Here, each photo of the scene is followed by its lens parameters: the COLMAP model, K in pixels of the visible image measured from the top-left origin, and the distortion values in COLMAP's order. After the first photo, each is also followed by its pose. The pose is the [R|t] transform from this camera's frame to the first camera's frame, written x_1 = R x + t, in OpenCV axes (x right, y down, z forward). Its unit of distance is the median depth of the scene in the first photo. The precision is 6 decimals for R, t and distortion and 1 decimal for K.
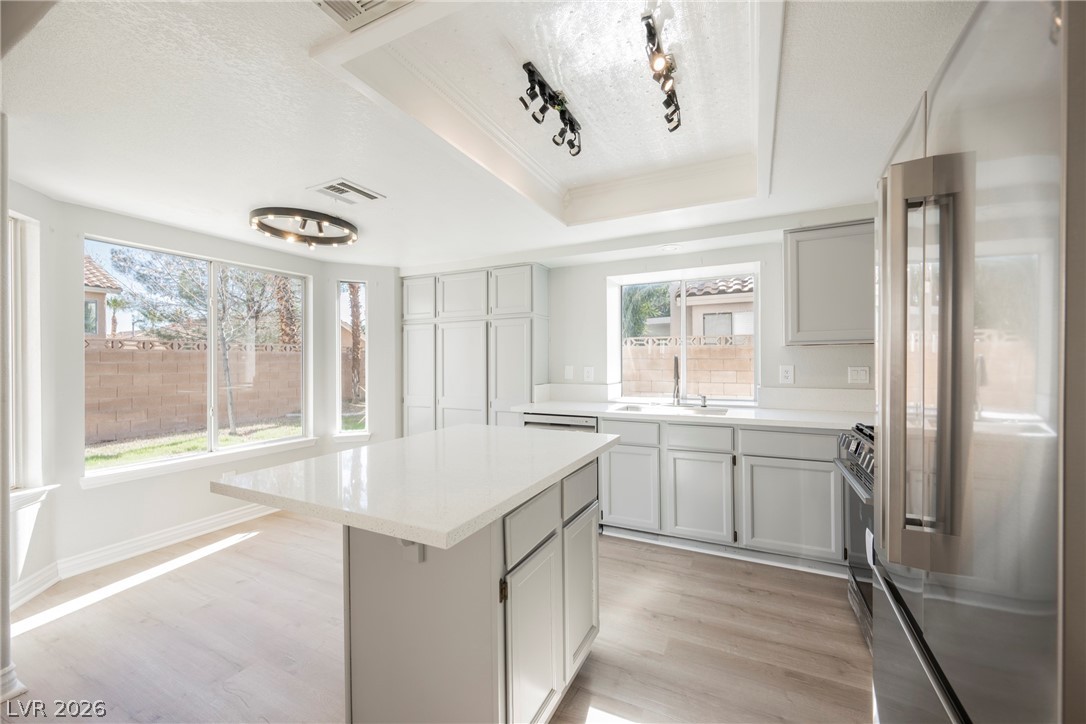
lens RADIAL K [[423.4, 0, 547.2], [0, 423.4, 365.5], [0, 0, 1]] dist [-0.001457, -0.000215]
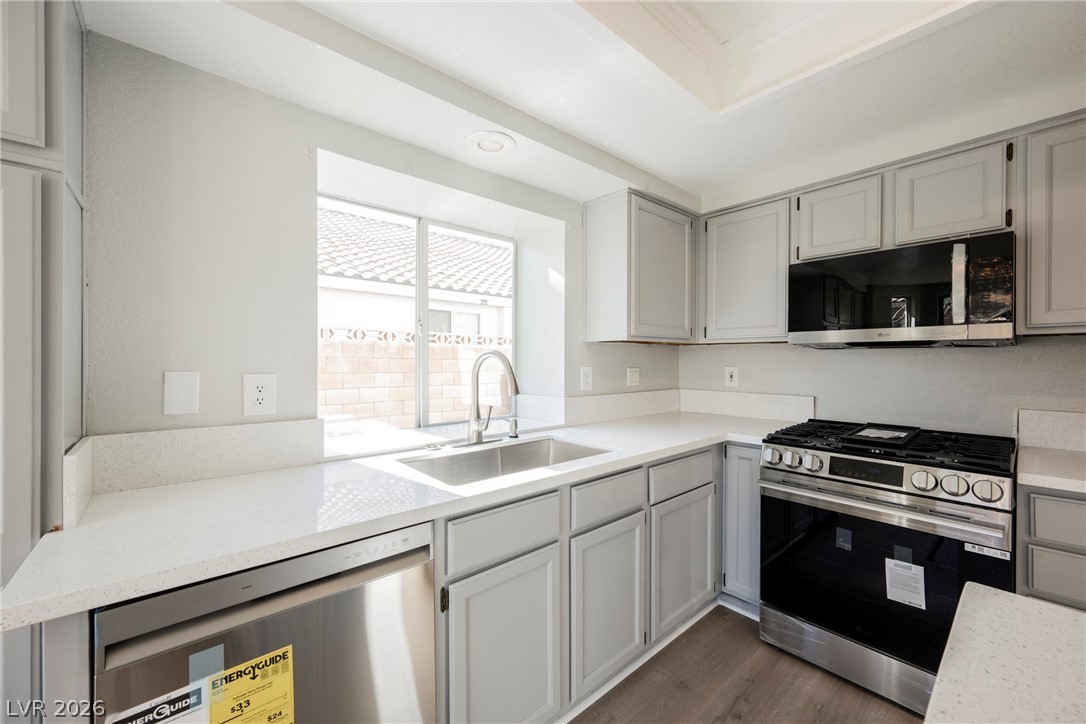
lens RADIAL K [[423.4, 0, 544.8], [0, 423.4, 362.4], [0, 0, 1]] dist [-0.001457, -0.000215]
pose [[0.381442, 0.004323, 0.924383, -0.202366], [0.003713, 0.999974, -0.006209, -0.005015], [-0.924385, 0.005800, 0.381416, 0.891506]]
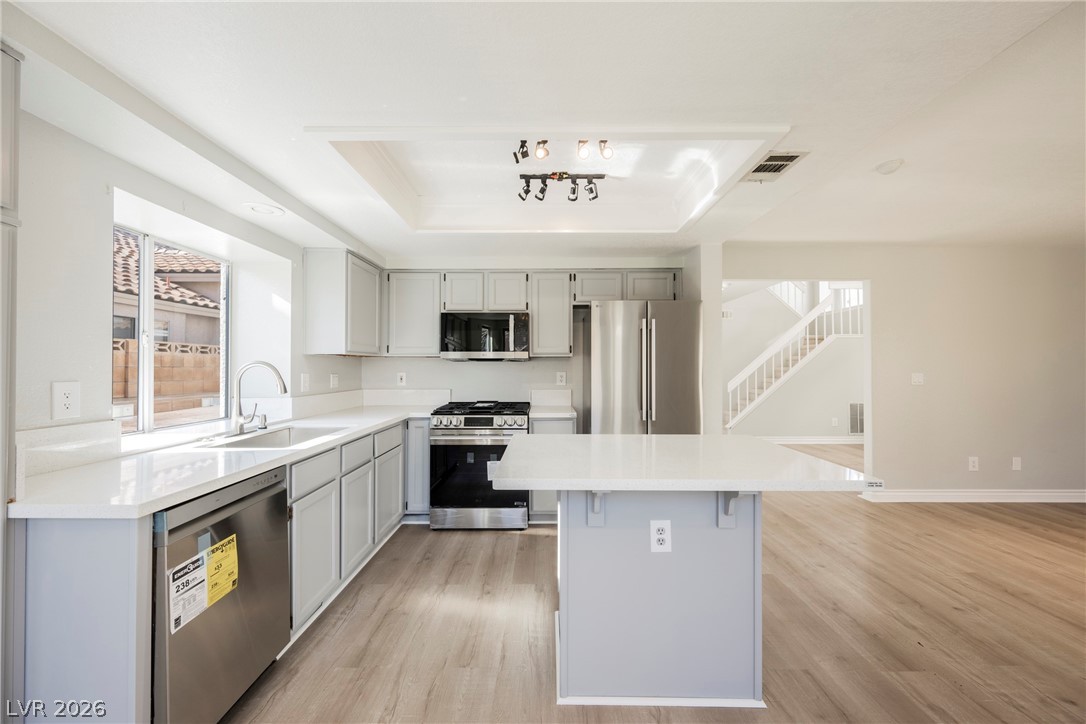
lens RADIAL K [[423.4, 0, 542.3], [0, 423.4, 363.1], [0, 0, 1]] dist [-0.001457, -0.000215]
pose [[-0.438471, 0.017388, 0.898577, -0.662583], [0.012192, 0.999836, -0.013399, -0.005414], [-0.898663, 0.005080, -0.438611, 1.074512]]
